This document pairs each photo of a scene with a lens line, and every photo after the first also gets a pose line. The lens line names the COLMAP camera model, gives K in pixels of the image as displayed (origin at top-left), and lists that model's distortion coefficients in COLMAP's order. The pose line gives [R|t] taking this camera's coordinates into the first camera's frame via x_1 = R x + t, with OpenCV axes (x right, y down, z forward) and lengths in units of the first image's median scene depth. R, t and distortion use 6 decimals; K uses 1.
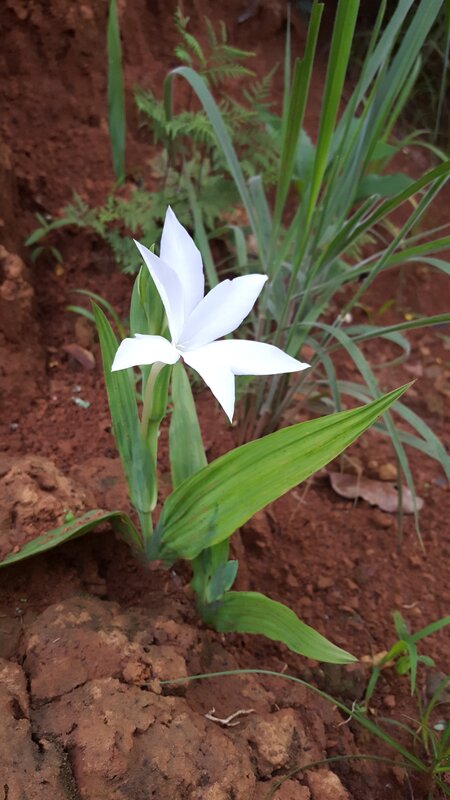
lens RADIAL K [[669.9, 0, 225.0], [0, 669.9, 400.0], [0, 0, 1]] dist [0.103253, -0.307691]
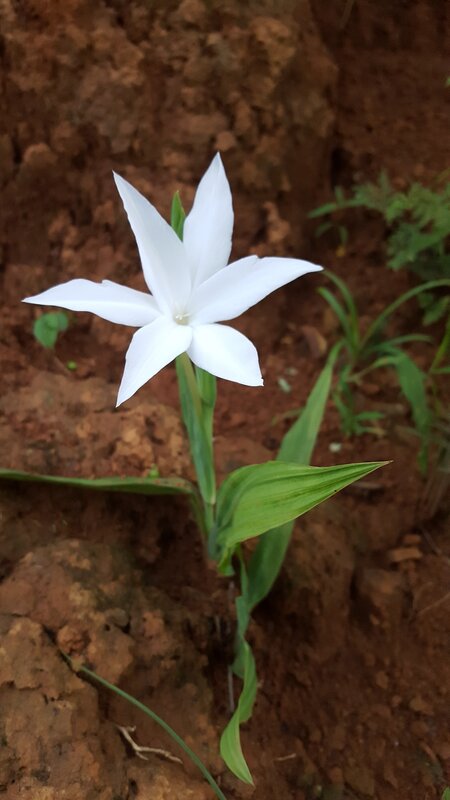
lens RADIAL K [[669.9, 0, 225.0], [0, 669.9, 400.0], [0, 0, 1]] dist [0.103253, -0.307691]
pose [[0.740345, 0.355042, -0.570819, 0.365191], [-0.358567, 0.926831, 0.111419, -0.071207], [0.568611, 0.122188, 0.813481, 0.256322]]
